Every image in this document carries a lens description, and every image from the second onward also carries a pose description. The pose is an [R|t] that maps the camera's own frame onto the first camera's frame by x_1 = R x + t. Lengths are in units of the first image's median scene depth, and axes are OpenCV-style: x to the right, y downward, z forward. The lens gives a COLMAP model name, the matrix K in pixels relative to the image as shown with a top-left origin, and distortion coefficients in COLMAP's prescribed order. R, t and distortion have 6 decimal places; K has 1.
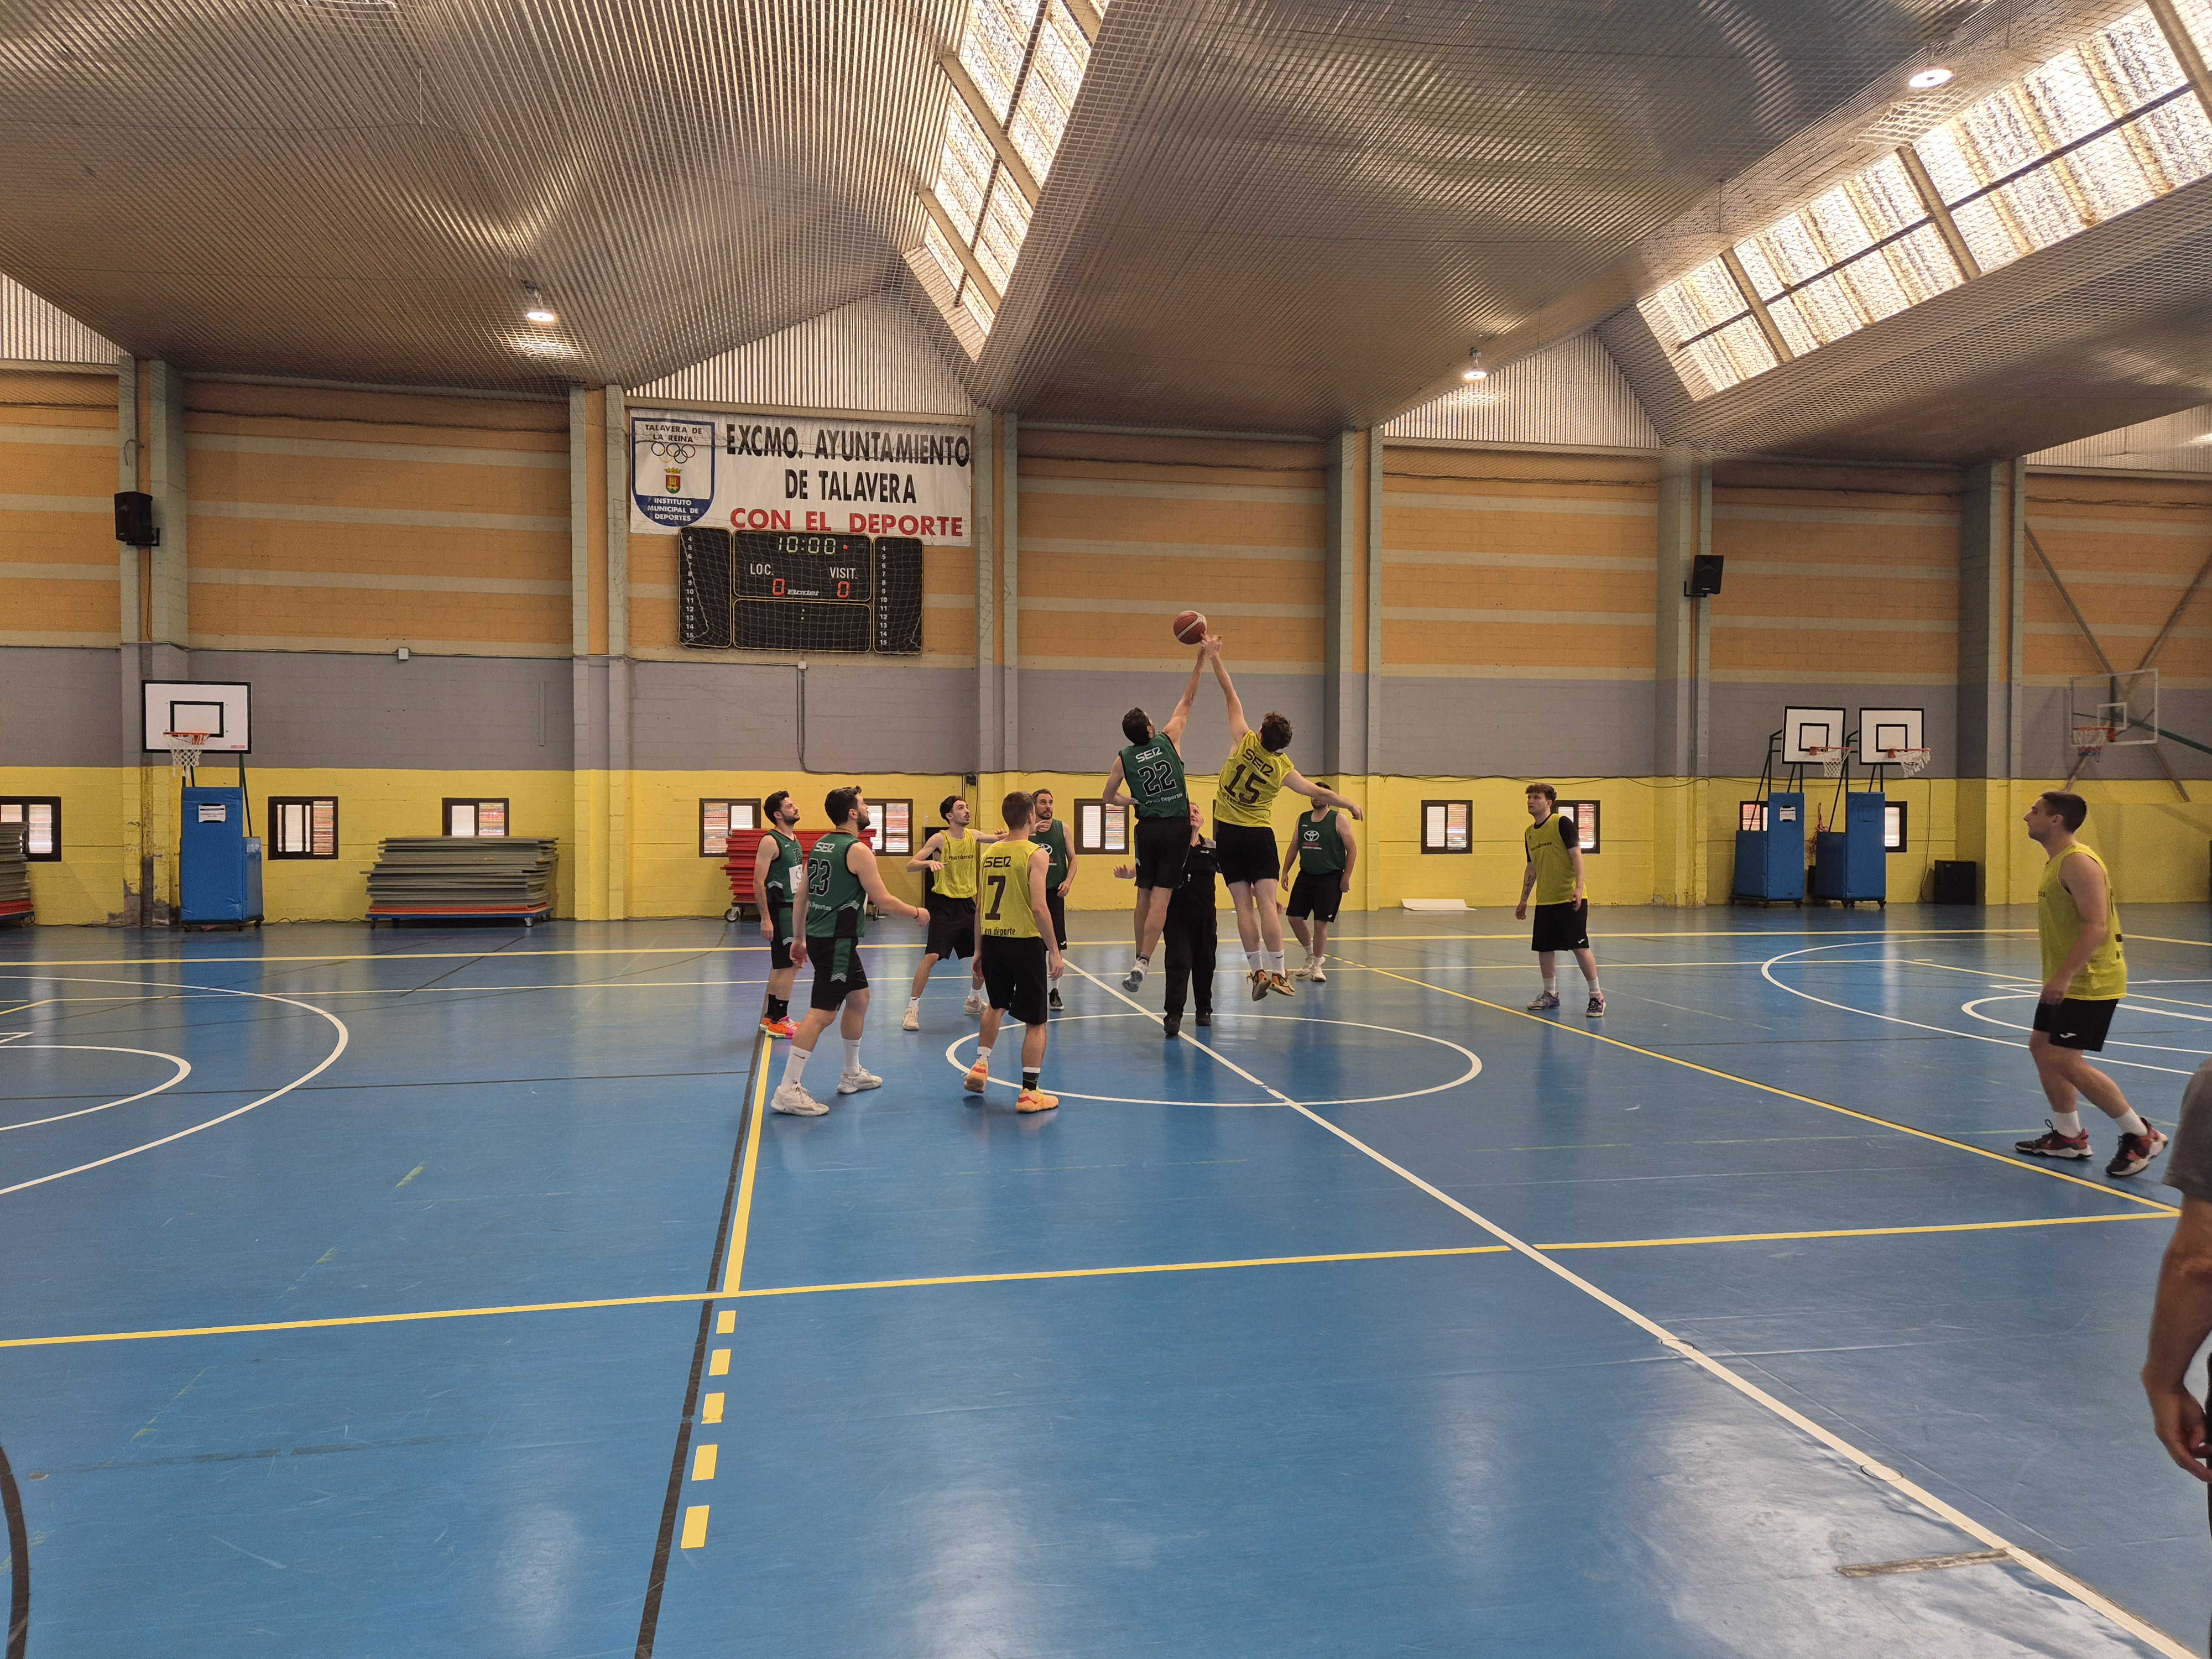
lens RADIAL K [[1477.6, 0, 1072.6], [0, 1477.6, 823.8], [0, 0, 1]] dist [0.086871, -0.071178]
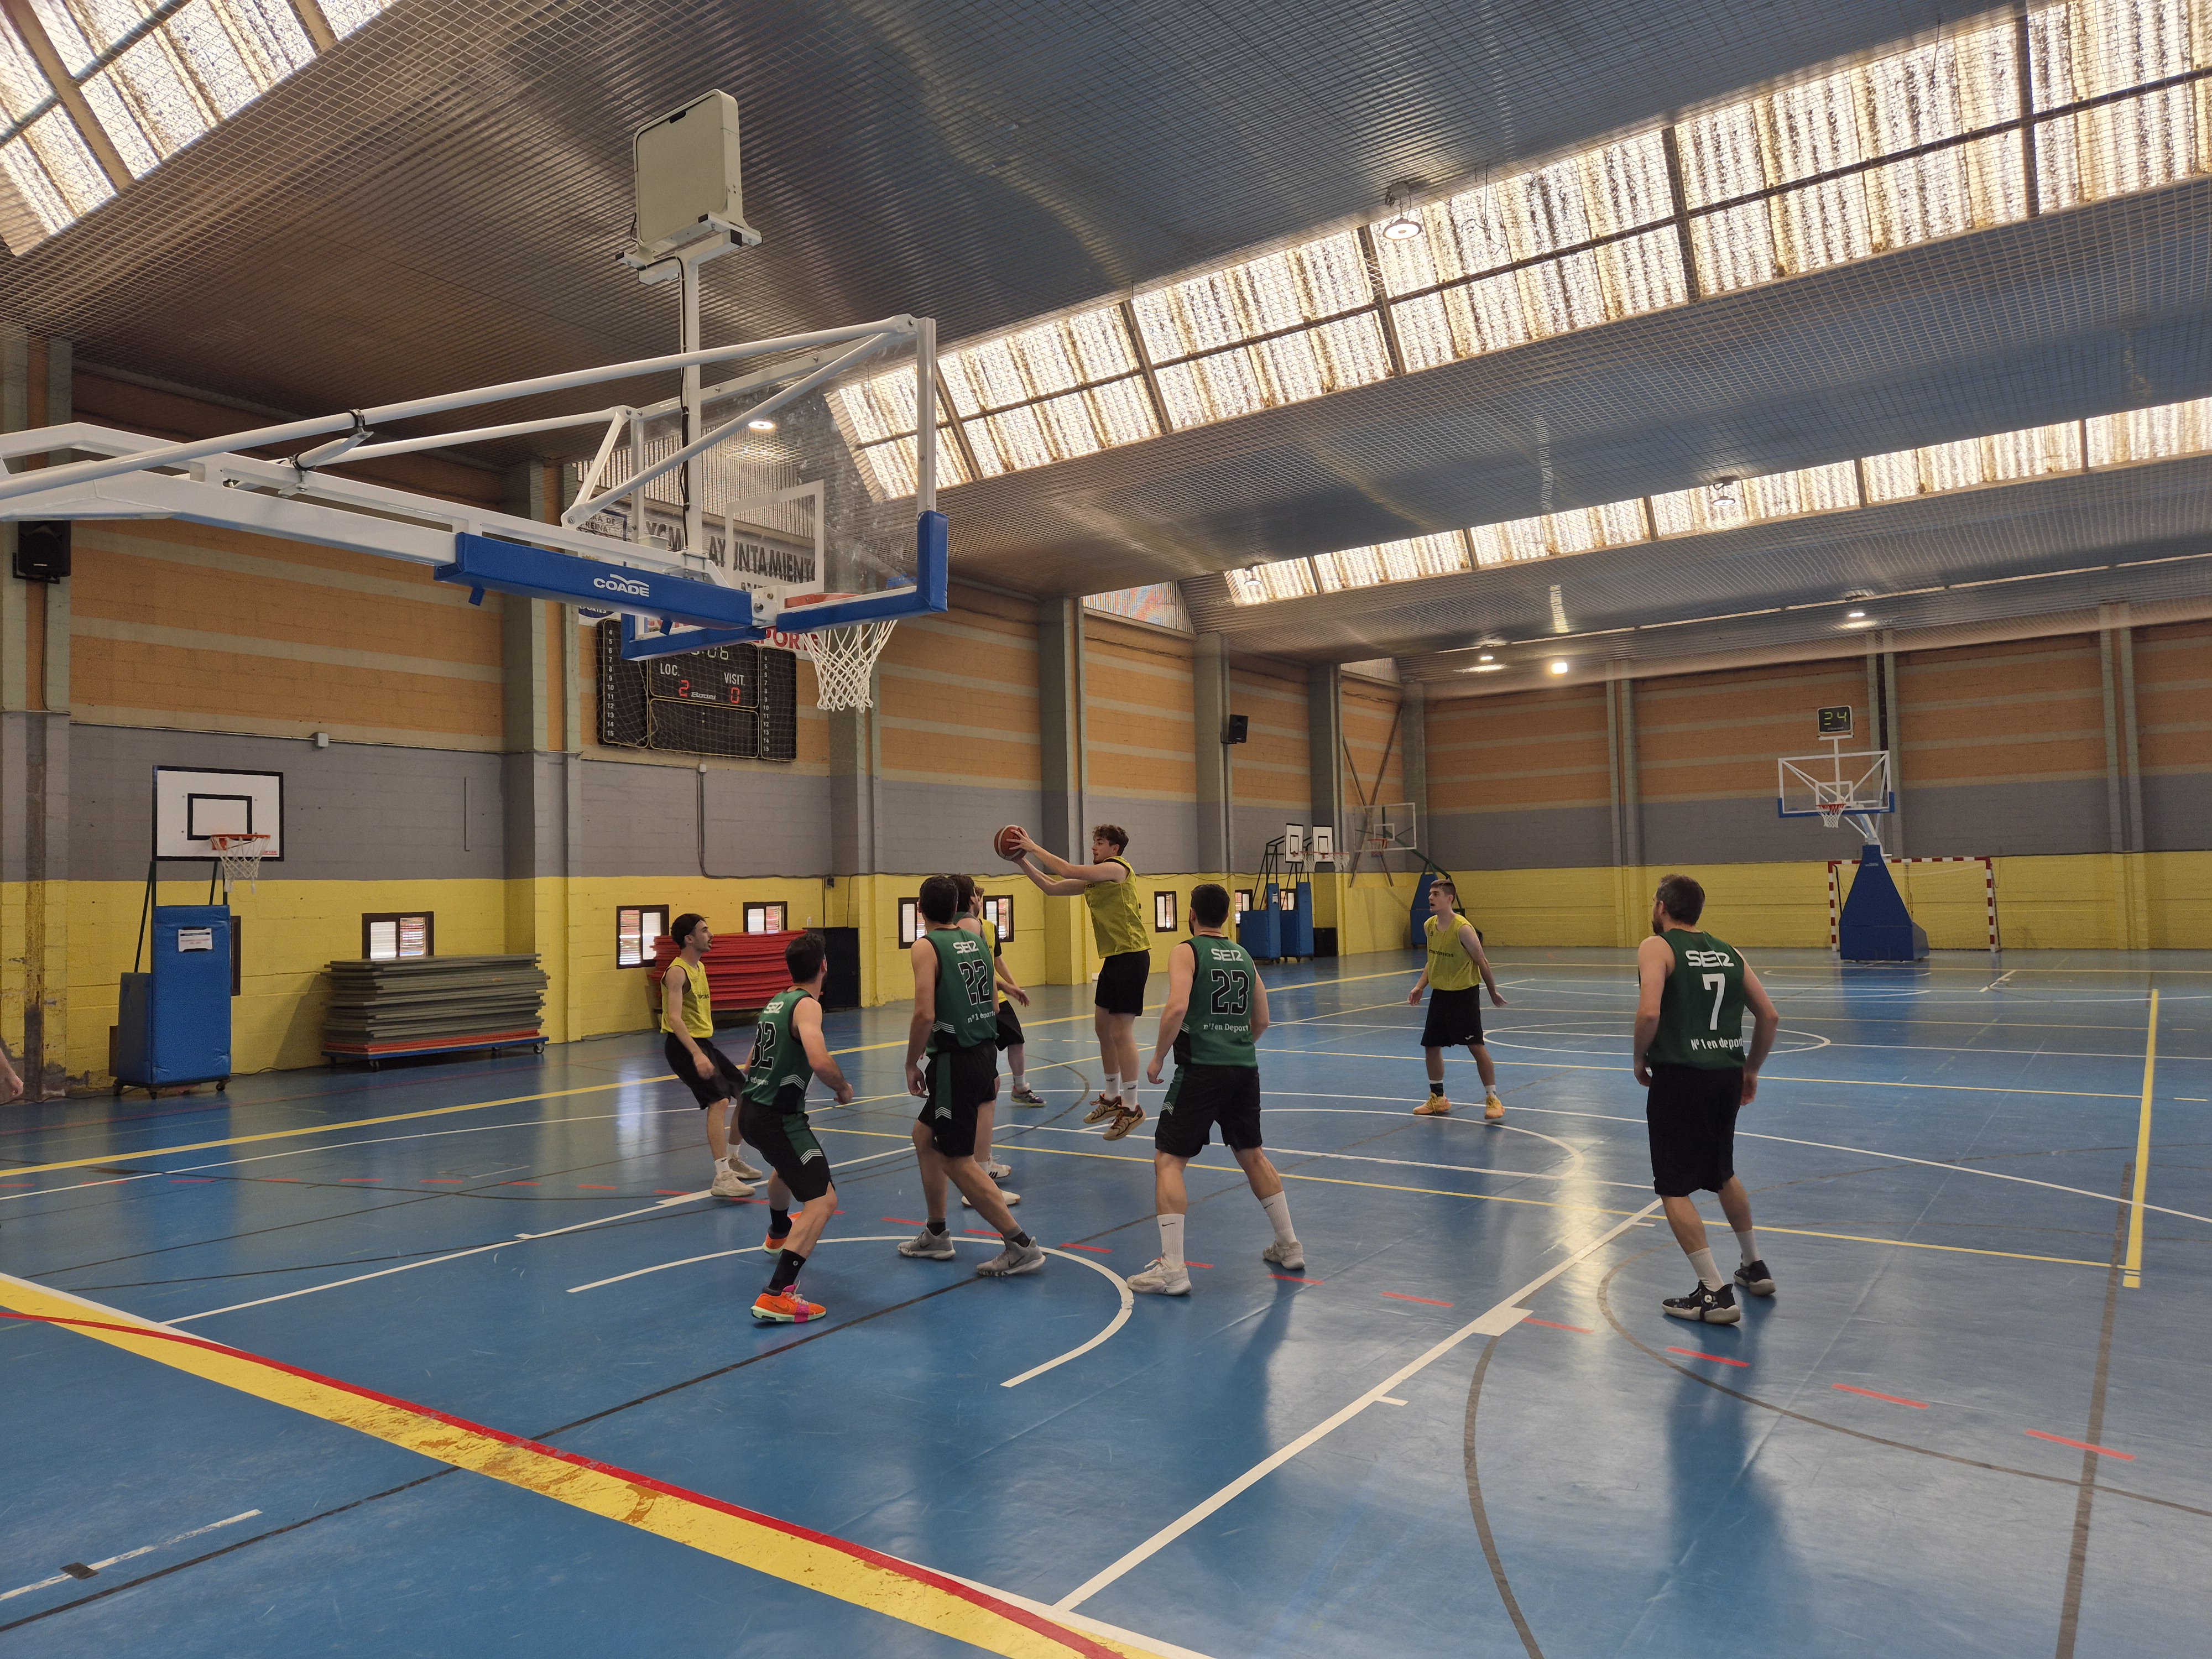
lens RADIAL K [[1477.6, 0, 1108.7], [0, 1477.6, 827.9], [0, 0, 1]] dist [0.086871, -0.071178]
pose [[0.718029, 0.009962, 0.695942, -0.681108], [0.037236, 0.997916, -0.052703, -0.005035], [-0.695017, 0.063756, 0.716161, 0.105370]]
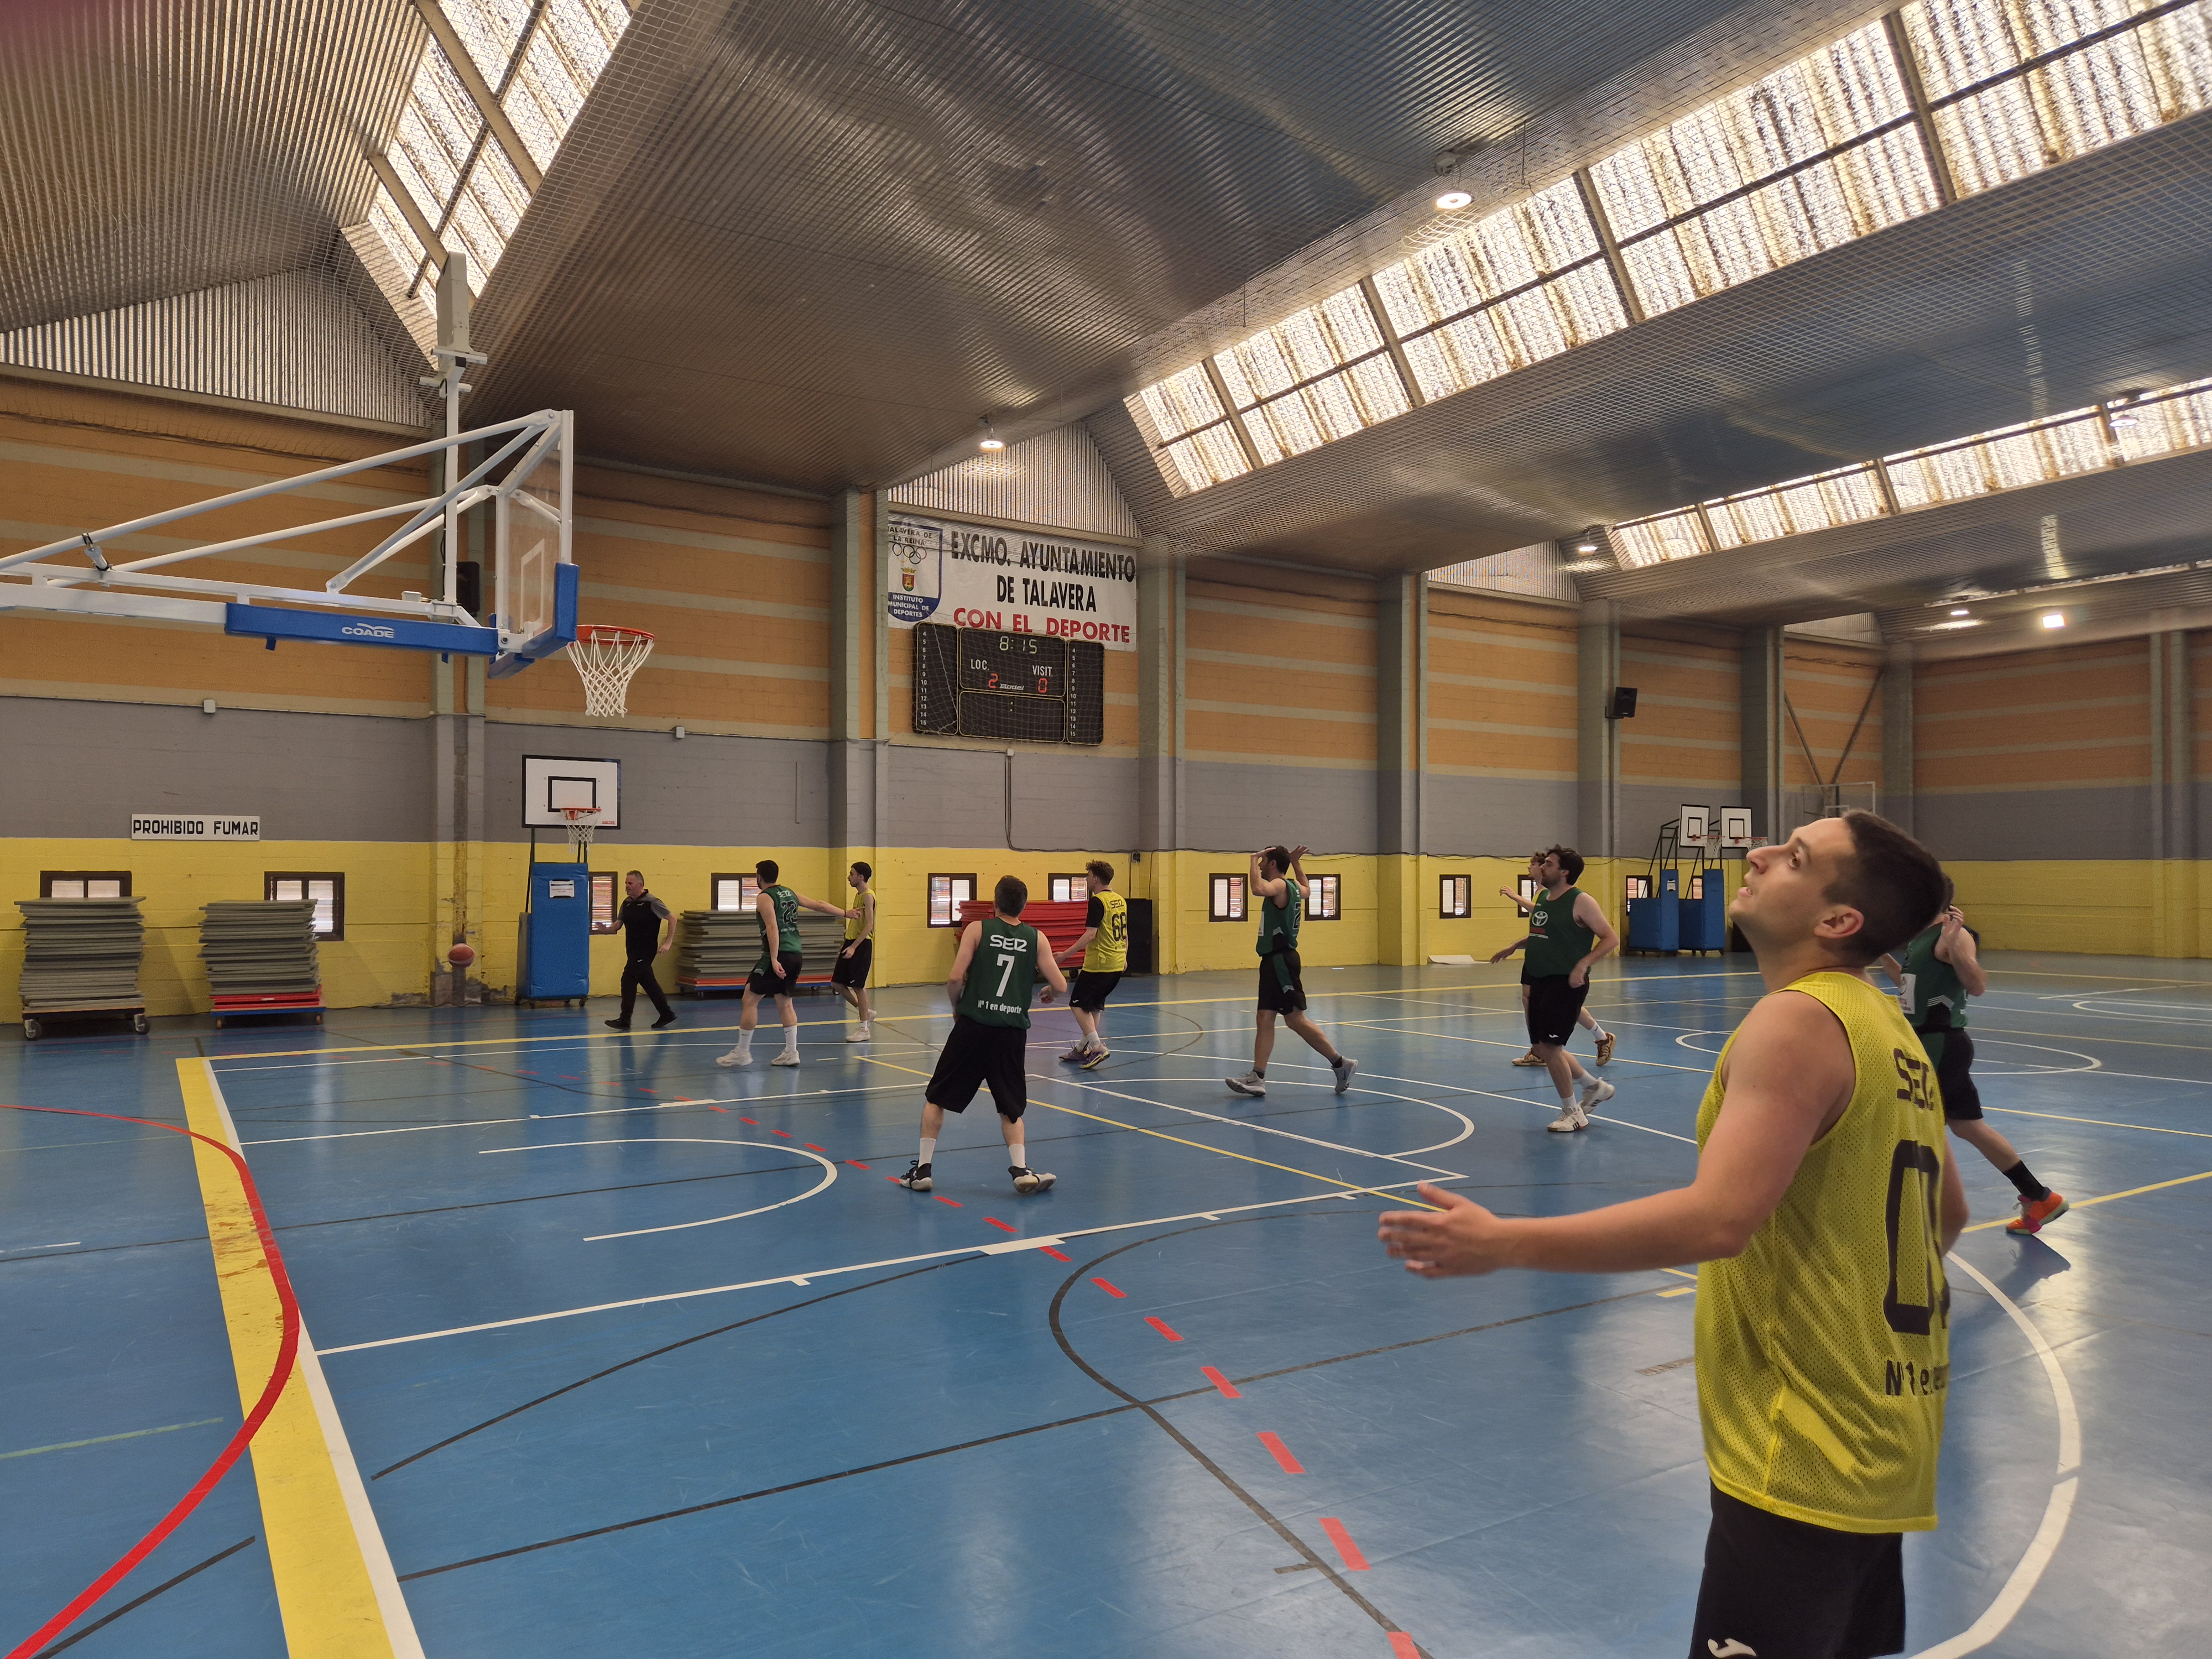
lens RADIAL K [[1477.6, 0, 1073.4], [0, 1477.6, 858.5], [0, 0, 1]] dist [0.086871, -0.071178]
pose [[0.931646, 0.003521, 0.363350, -0.540761], [0.006020, 0.999666, -0.025123, -0.000054], [-0.363317, 0.025593, 0.931314, -0.039064]]
